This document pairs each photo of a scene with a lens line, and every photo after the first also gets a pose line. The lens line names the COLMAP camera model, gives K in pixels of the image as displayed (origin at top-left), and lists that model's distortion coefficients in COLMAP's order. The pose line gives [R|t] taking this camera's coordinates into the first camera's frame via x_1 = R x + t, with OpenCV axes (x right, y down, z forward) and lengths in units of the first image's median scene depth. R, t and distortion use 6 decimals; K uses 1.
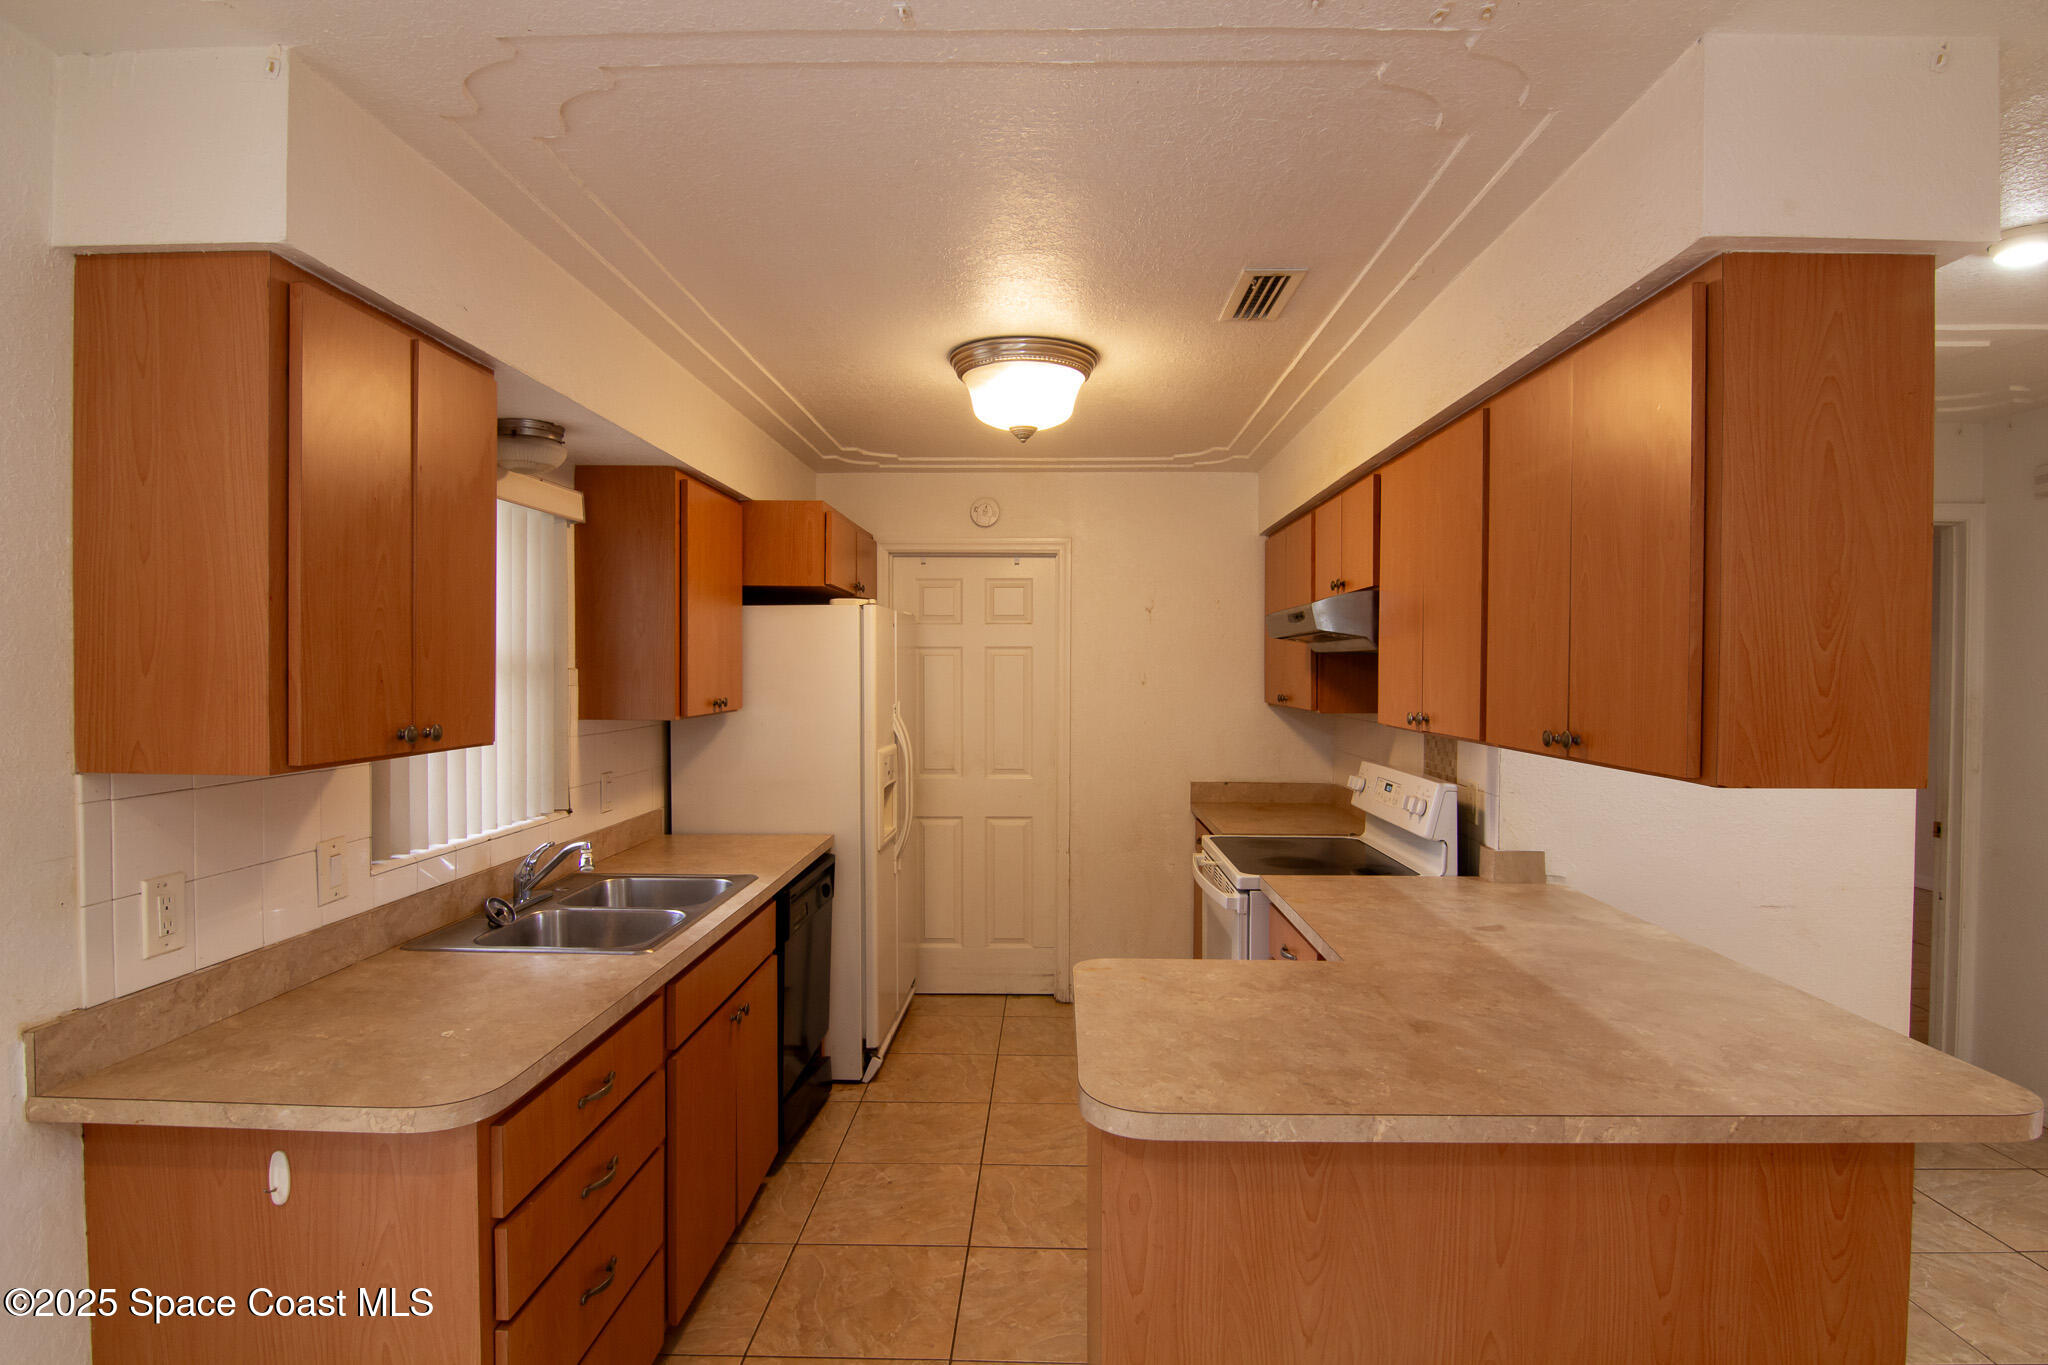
lens RADIAL K [[1040.2, 0, 1030.2], [0, 1040.2, 683.6], [0, 0, 1]] dist [-0.009252, -0.007508]
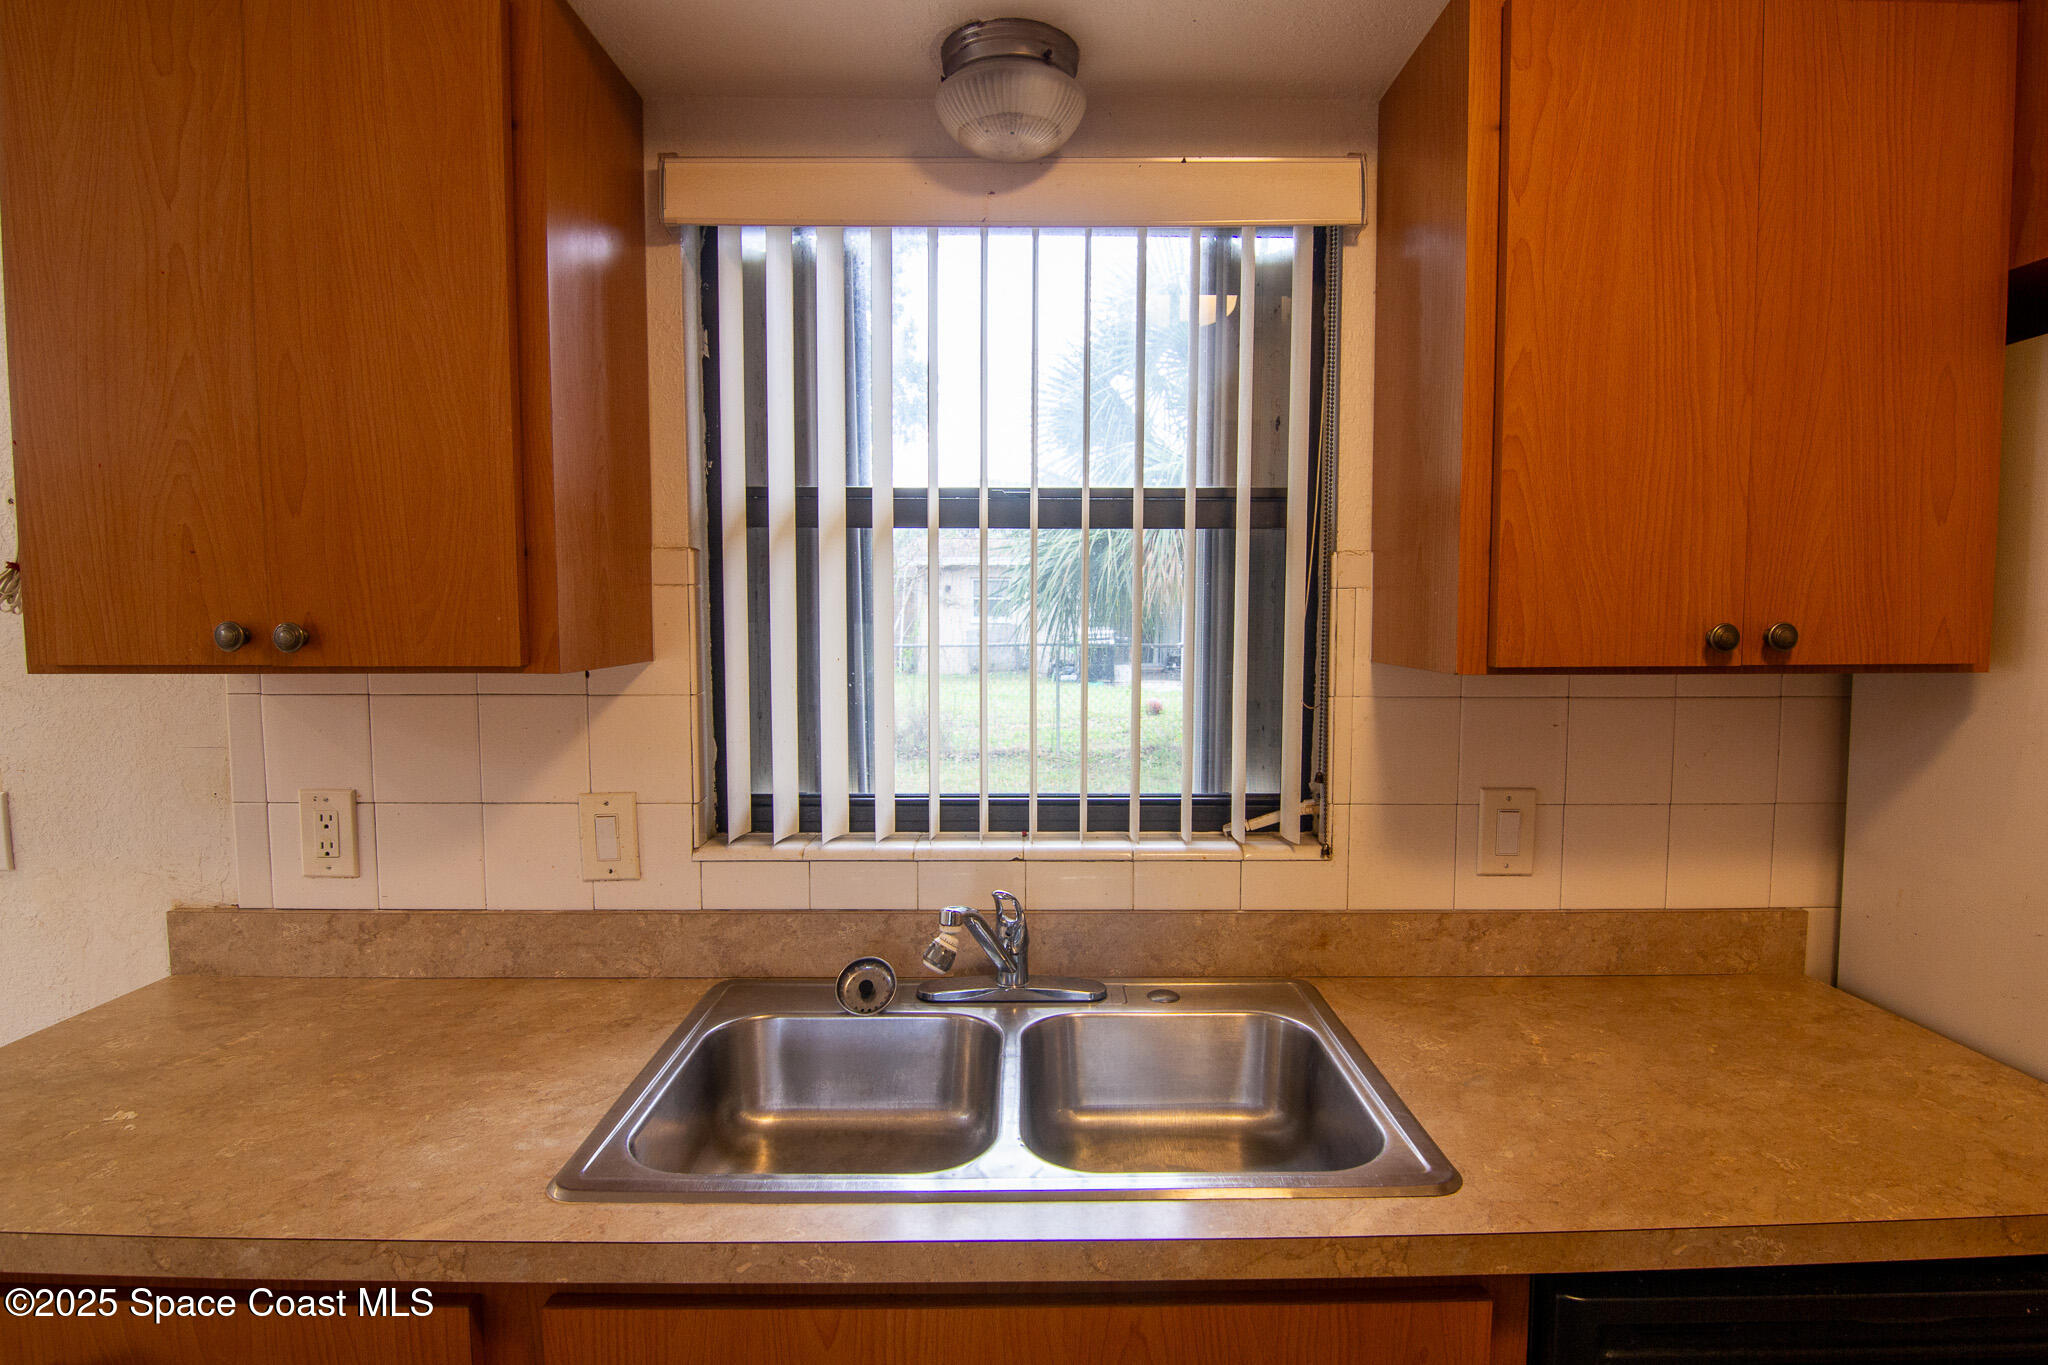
lens RADIAL K [[1070.5, 0, 1042.0], [0, 1070.5, 689.4], [0, 0, 1]] dist [-0.015302, -0.004551]
pose [[0.034242, 0.070103, -0.996952, 0.040054], [-0.015258, 0.997457, 0.069614, 0.017318], [0.999297, 0.012828, 0.035225, 0.894316]]
